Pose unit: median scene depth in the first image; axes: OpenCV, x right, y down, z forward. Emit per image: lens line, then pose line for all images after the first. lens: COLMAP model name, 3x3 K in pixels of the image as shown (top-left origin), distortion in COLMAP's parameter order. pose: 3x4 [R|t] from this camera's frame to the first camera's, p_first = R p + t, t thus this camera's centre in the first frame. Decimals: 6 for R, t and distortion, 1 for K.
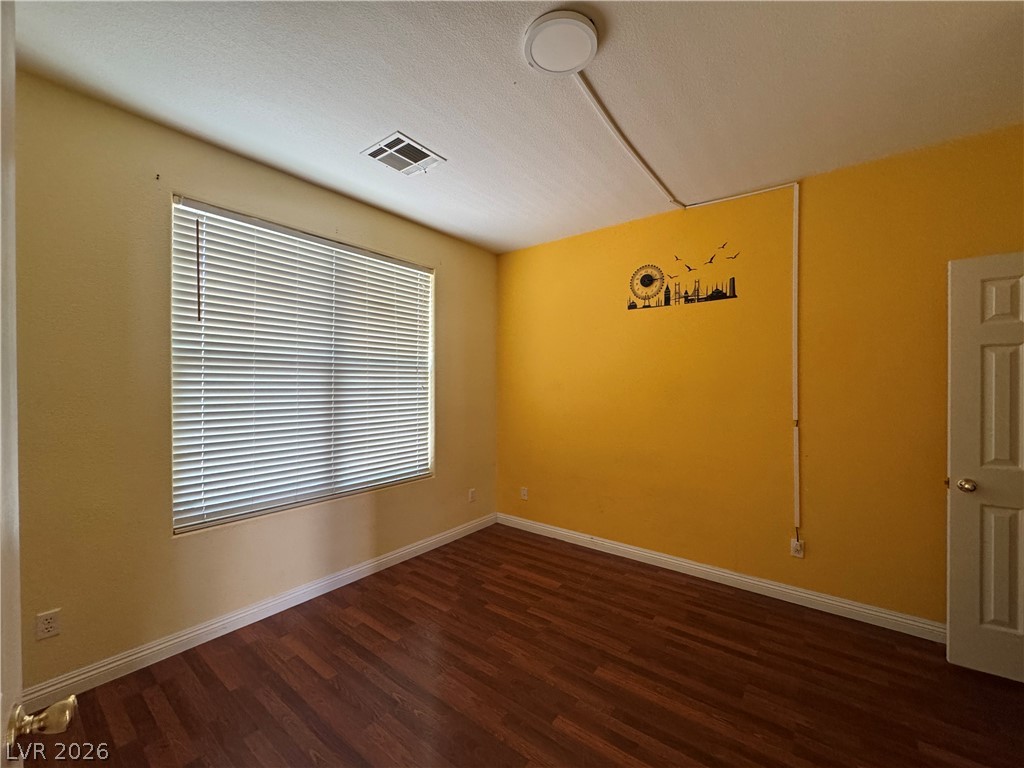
lens RADIAL K [[410.2, 0, 516.6], [0, 410.2, 385.0], [0, 0, 1]] dist [-0.002181, 0.000426]
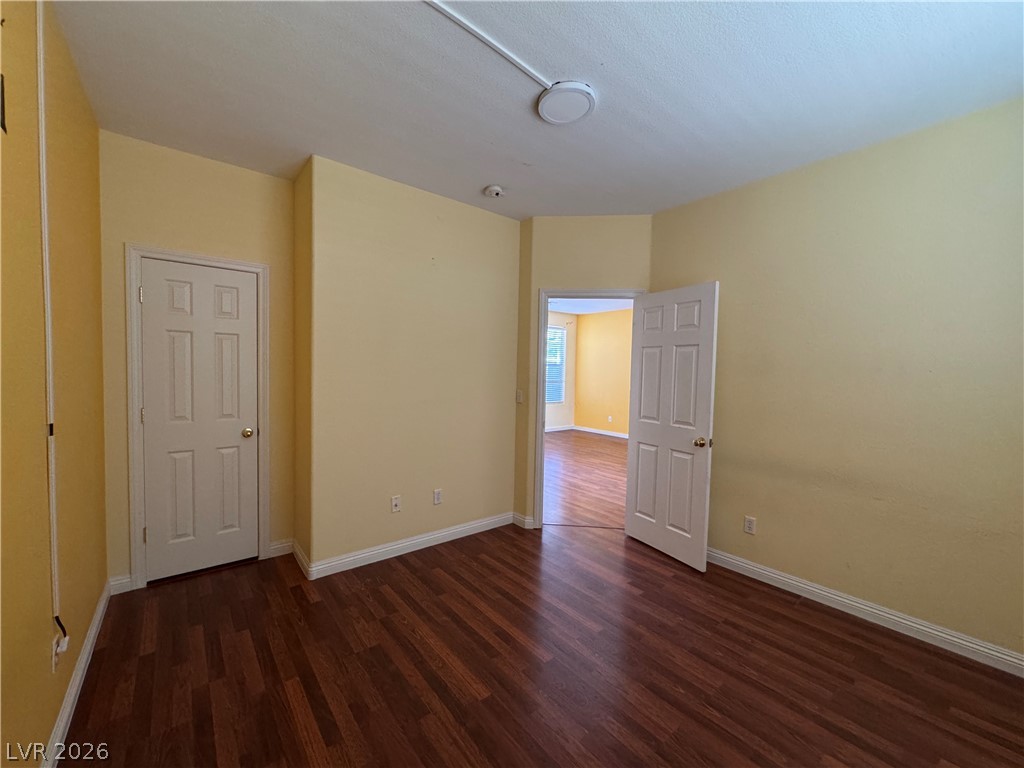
lens RADIAL K [[410.2, 0, 515.2], [0, 410.2, 385.3], [0, 0, 1]] dist [-0.002181, 0.000426]
pose [[-0.974655, -0.028268, 0.221921, -0.027318], [-0.019957, 0.999016, 0.039604, 0.002562], [-0.222822, 0.034171, -0.974260, 1.252103]]
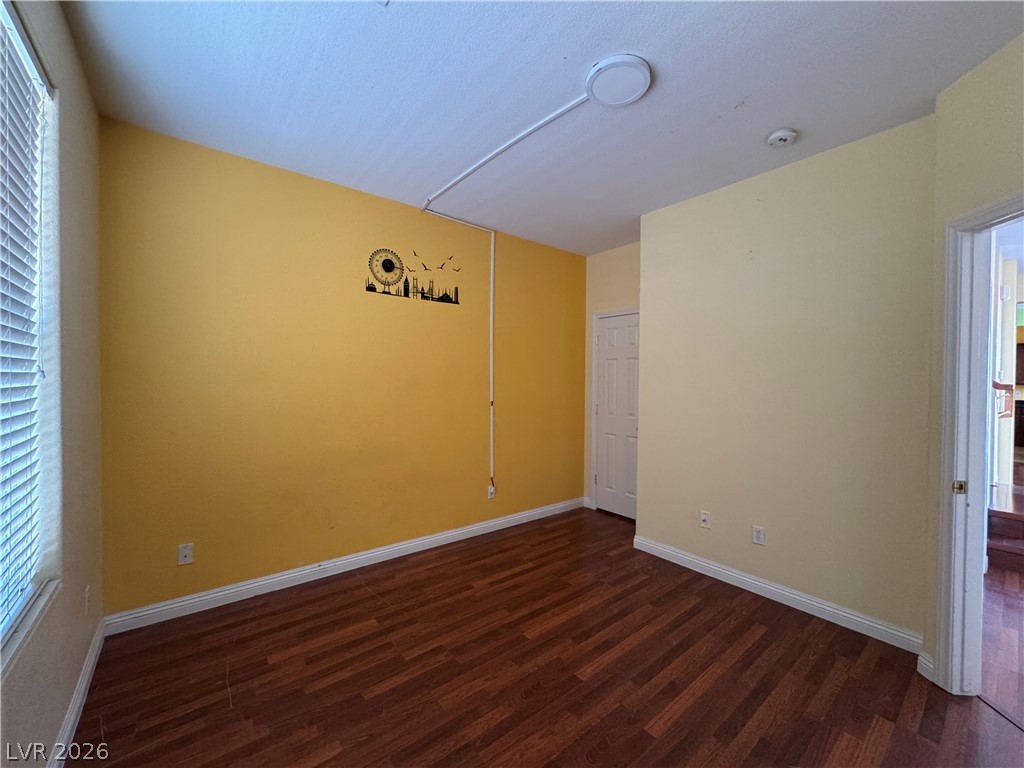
lens RADIAL K [[410.2, 0, 505.2], [0, 410.2, 385.6], [0, 0, 1]] dist [-0.002181, 0.000426]
pose [[0.243649, -0.012168, 0.969787, -0.602812], [-0.007421, 0.999869, 0.014410, 0.009923], [-0.969835, -0.010708, 0.243526, 0.553428]]
